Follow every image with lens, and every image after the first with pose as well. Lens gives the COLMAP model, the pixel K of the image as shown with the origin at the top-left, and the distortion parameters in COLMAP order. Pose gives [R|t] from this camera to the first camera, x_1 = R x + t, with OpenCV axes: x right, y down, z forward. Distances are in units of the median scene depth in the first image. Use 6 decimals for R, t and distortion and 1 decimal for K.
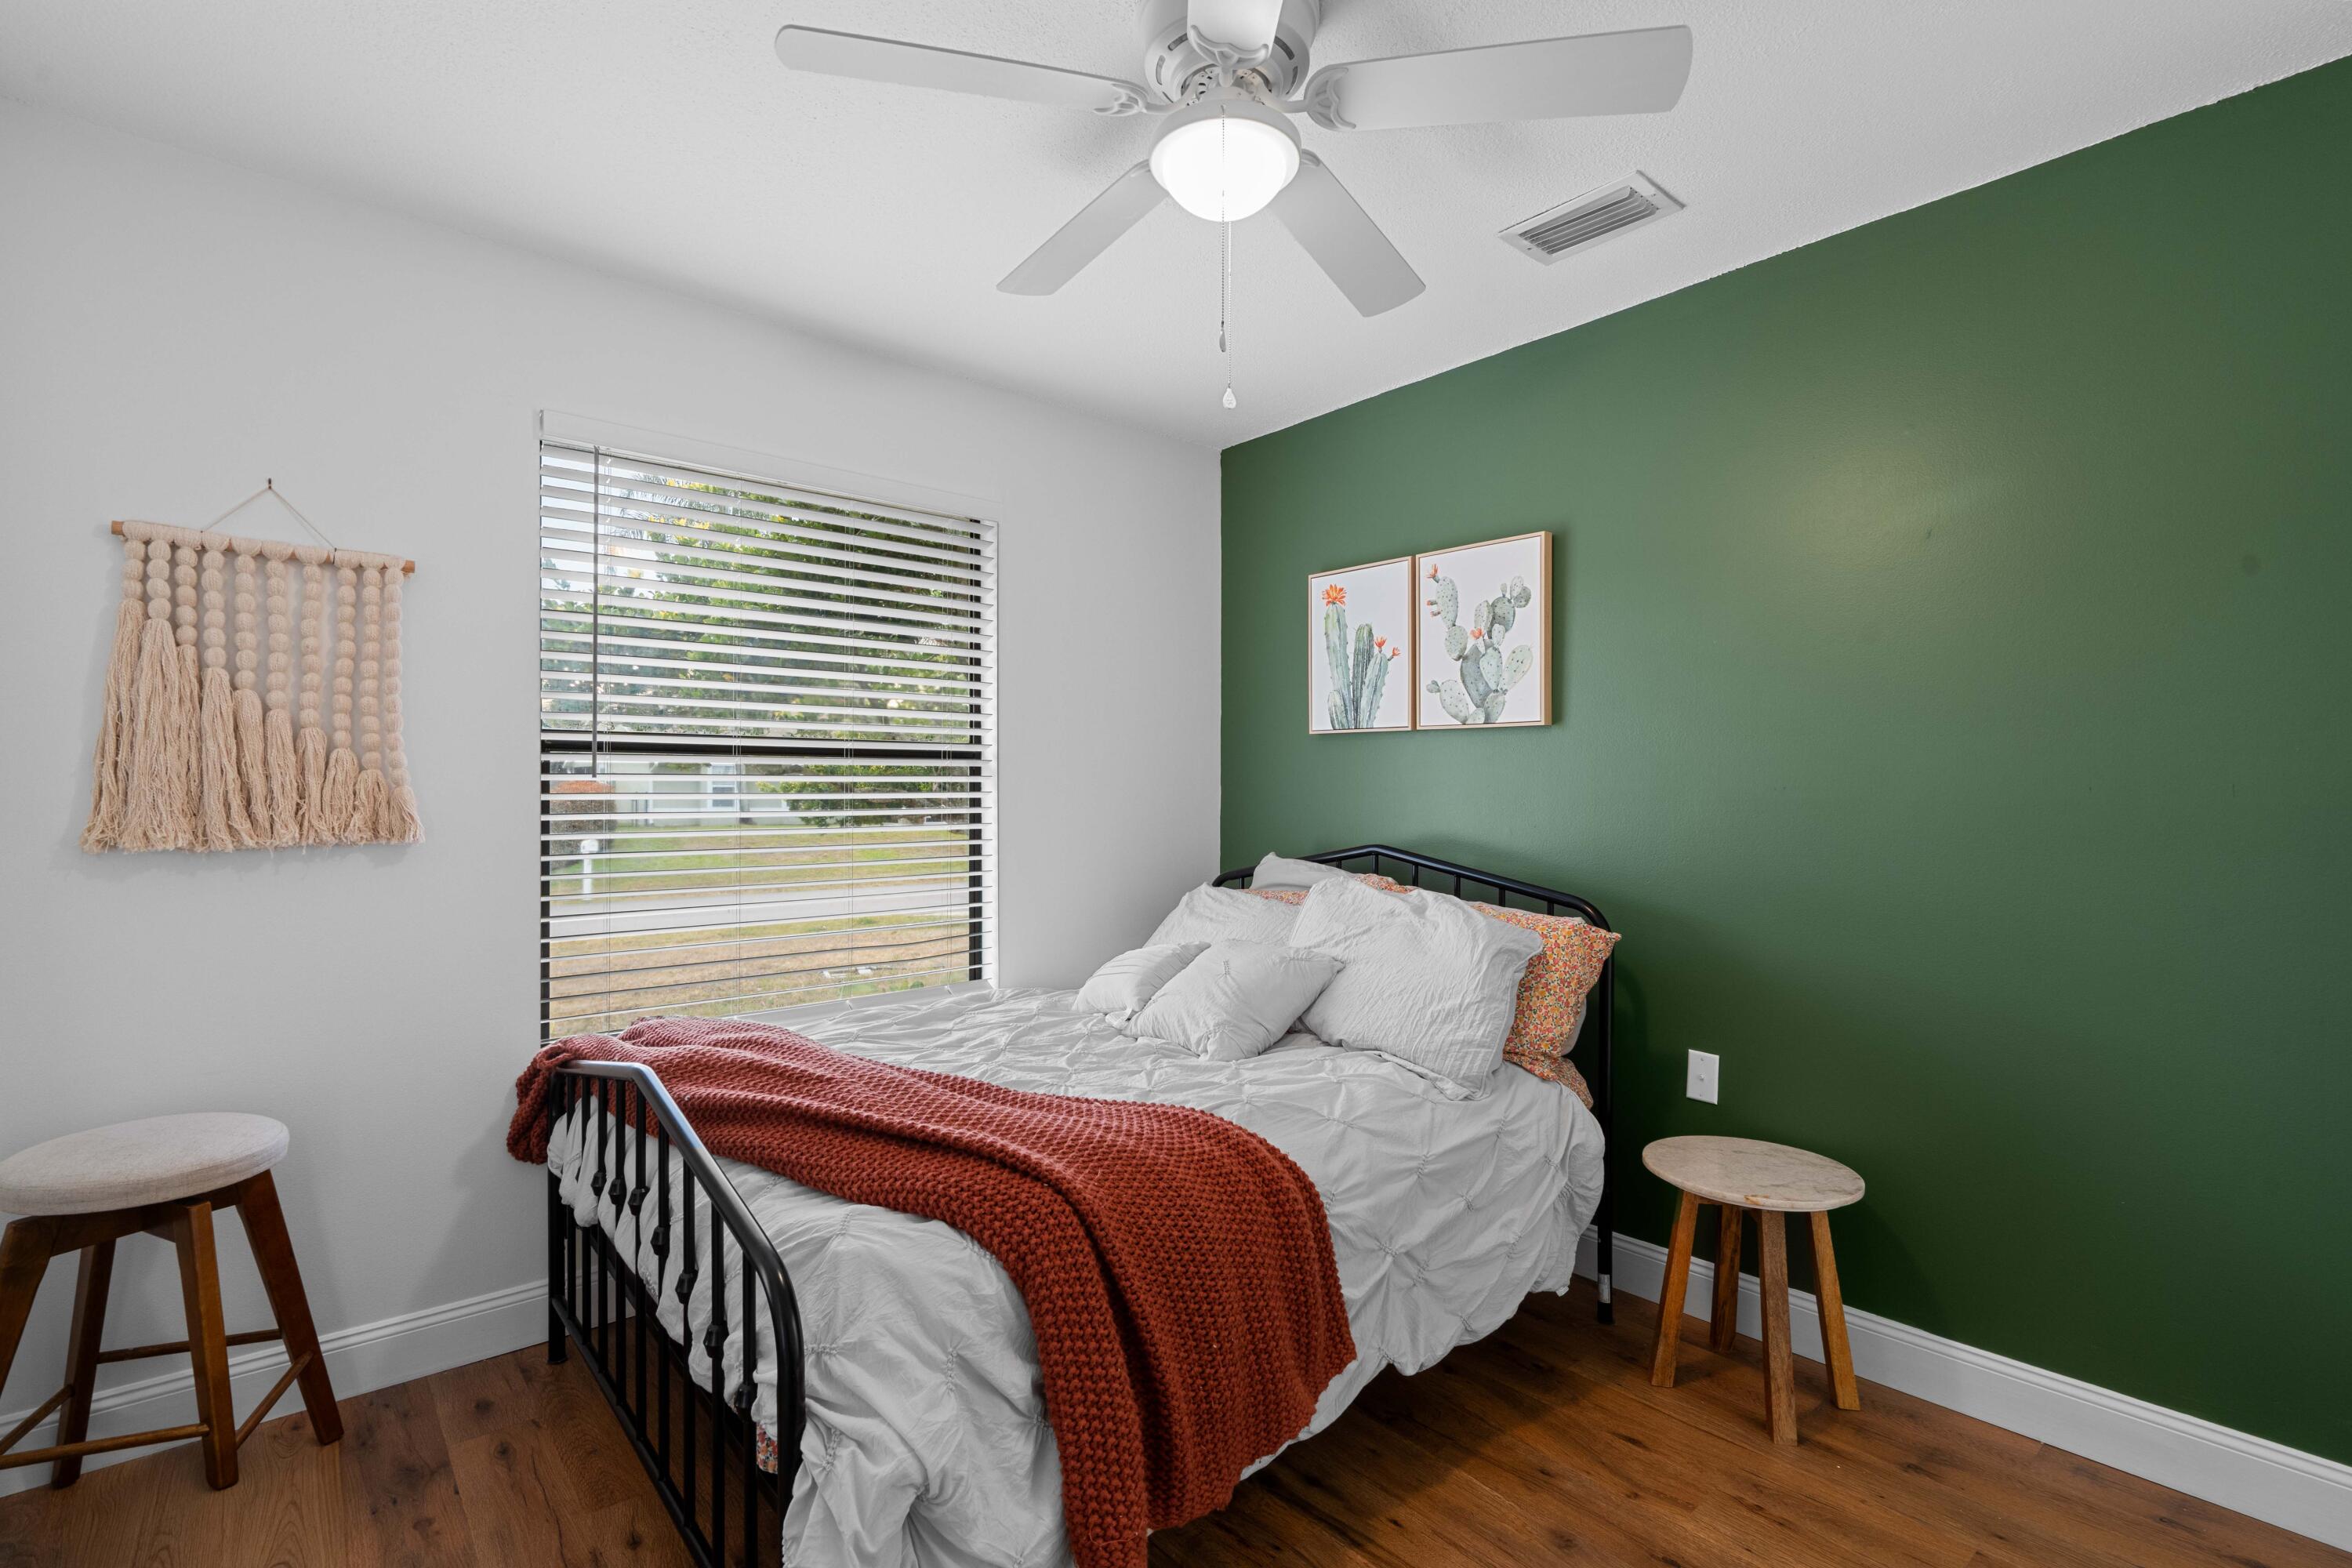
lens RADIAL K [[1078.9, 0, 1176.0], [0, 1078.9, 784.0], [0, 0, 1]] dist [0.000165, 0.000000]
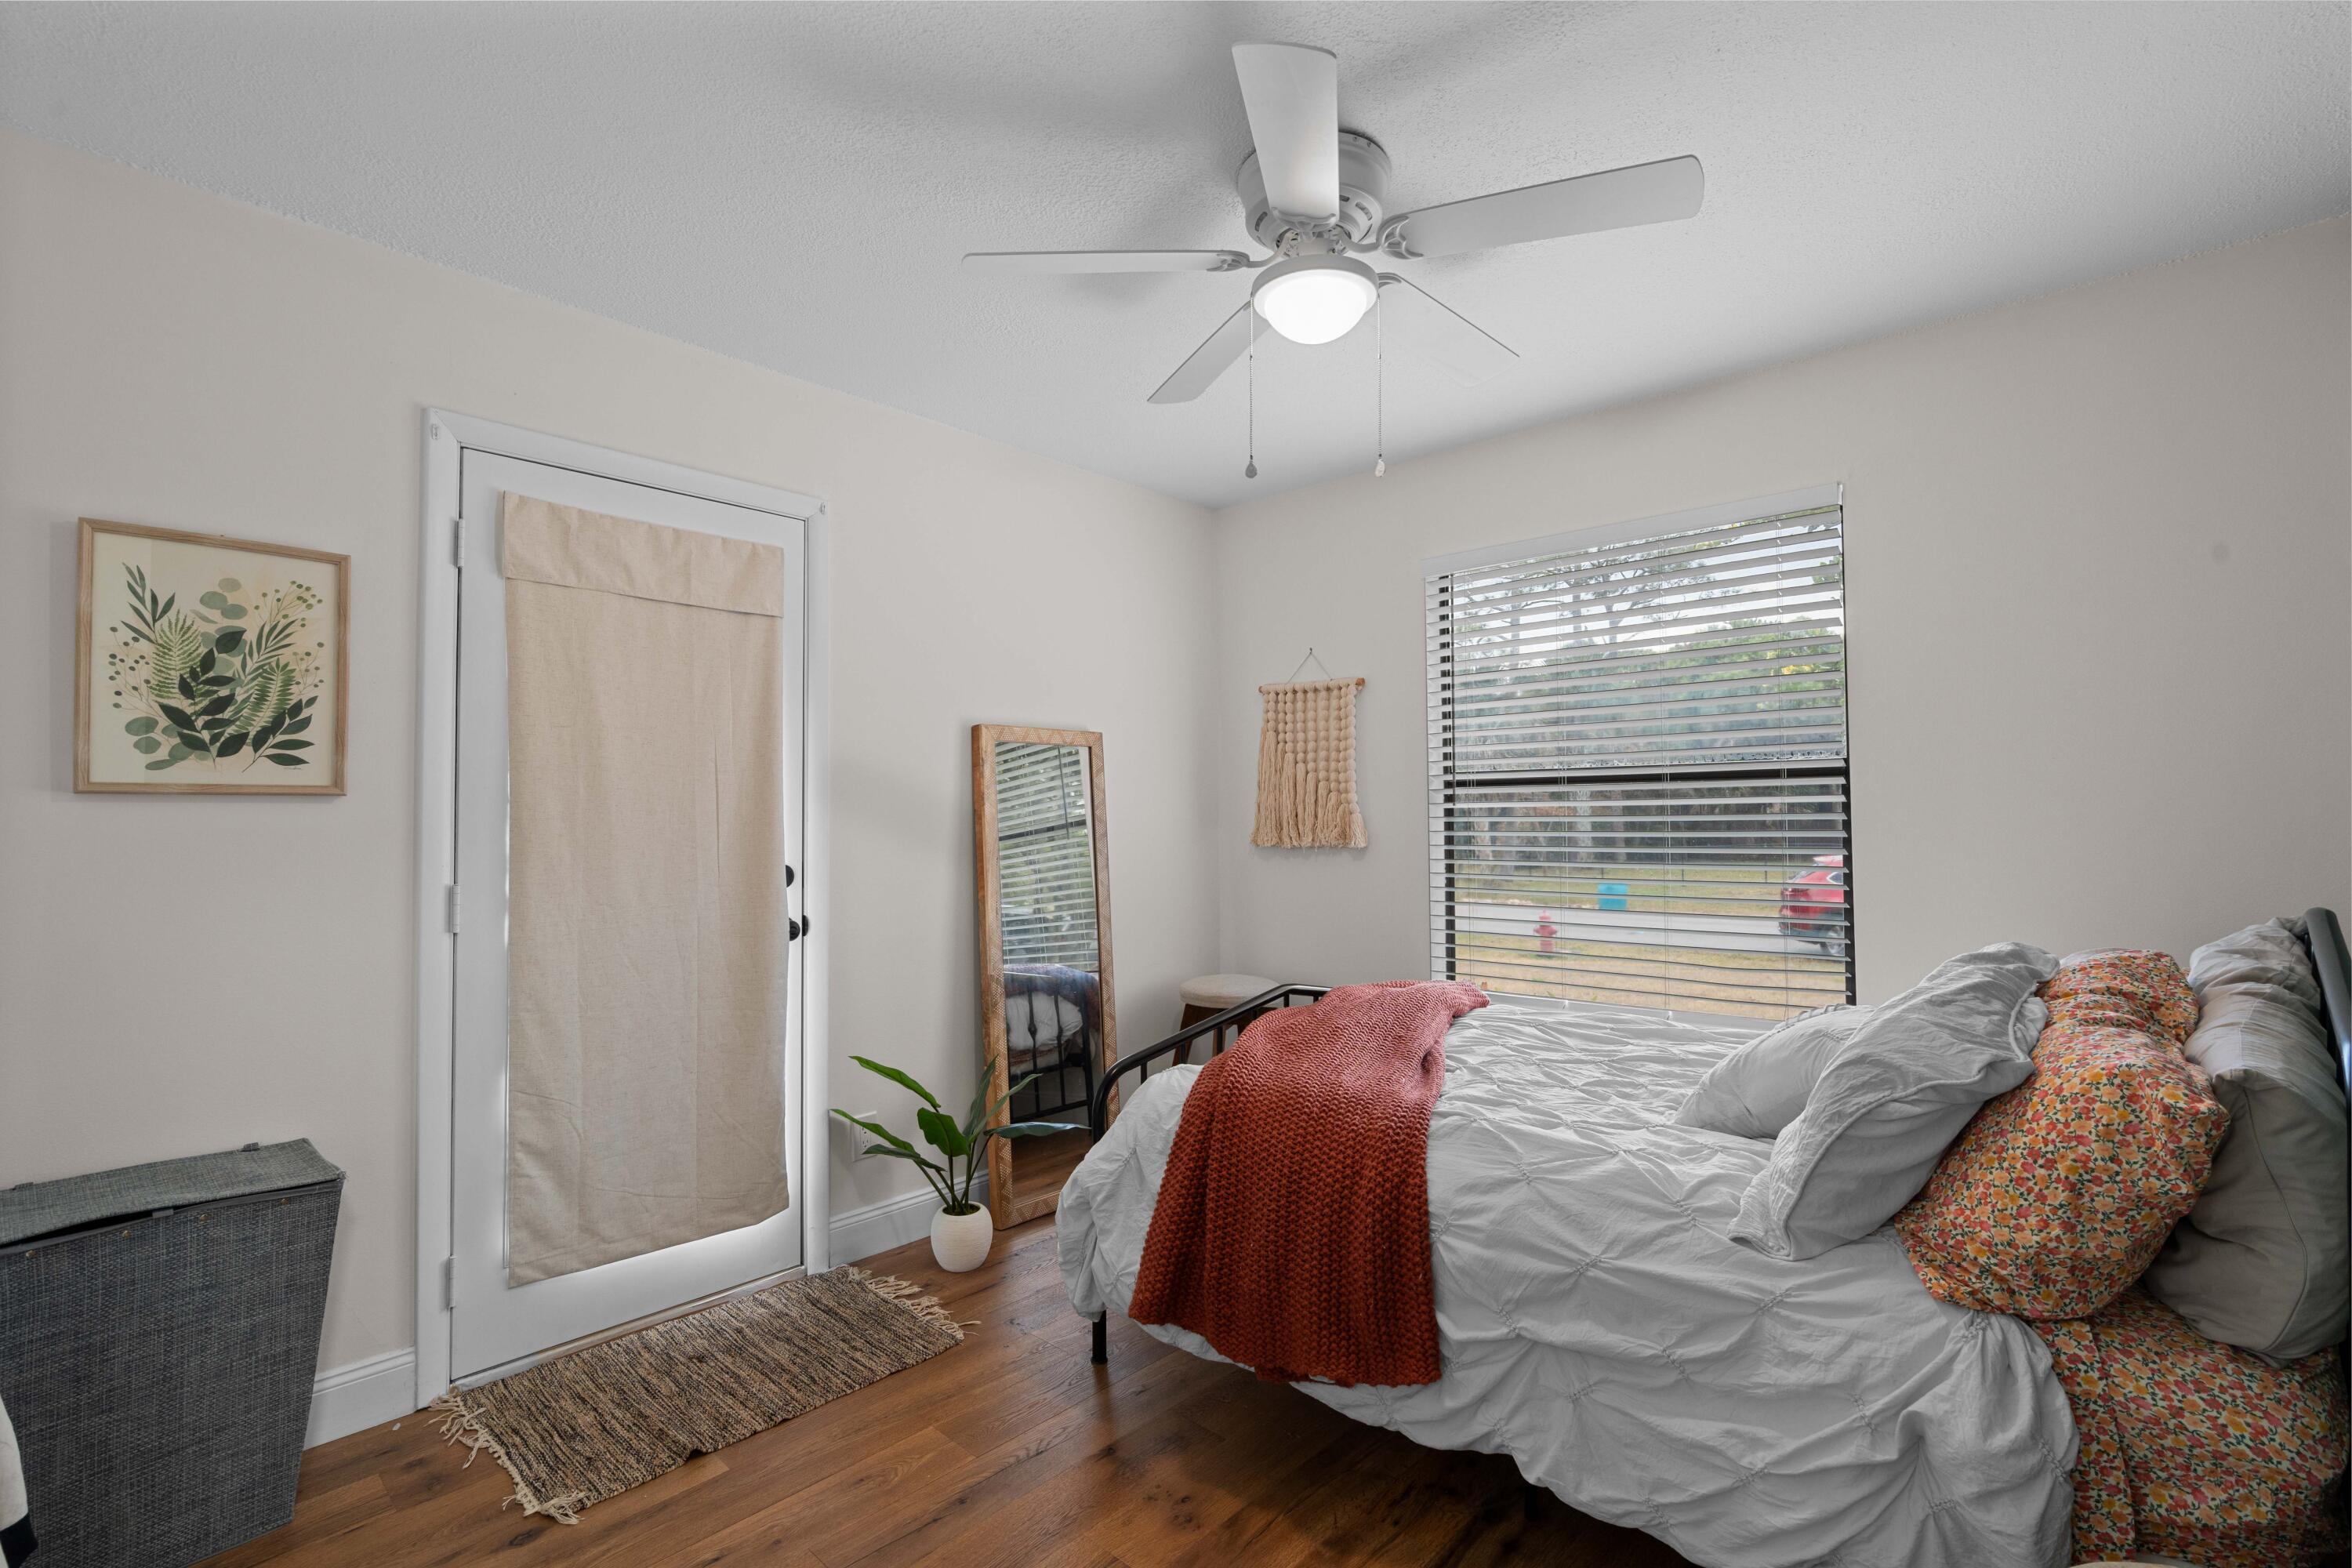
lens RADIAL K [[1078.9, 0, 1176.0], [0, 1078.9, 784.0], [0, 0, 1]] dist [0.000165, 0.000000]
pose [[0.100438, -0.033346, -0.994384, 0.957711], [0.014222, 0.999384, -0.032077, 0.006583], [0.994842, -0.010920, 0.100850, 0.564591]]
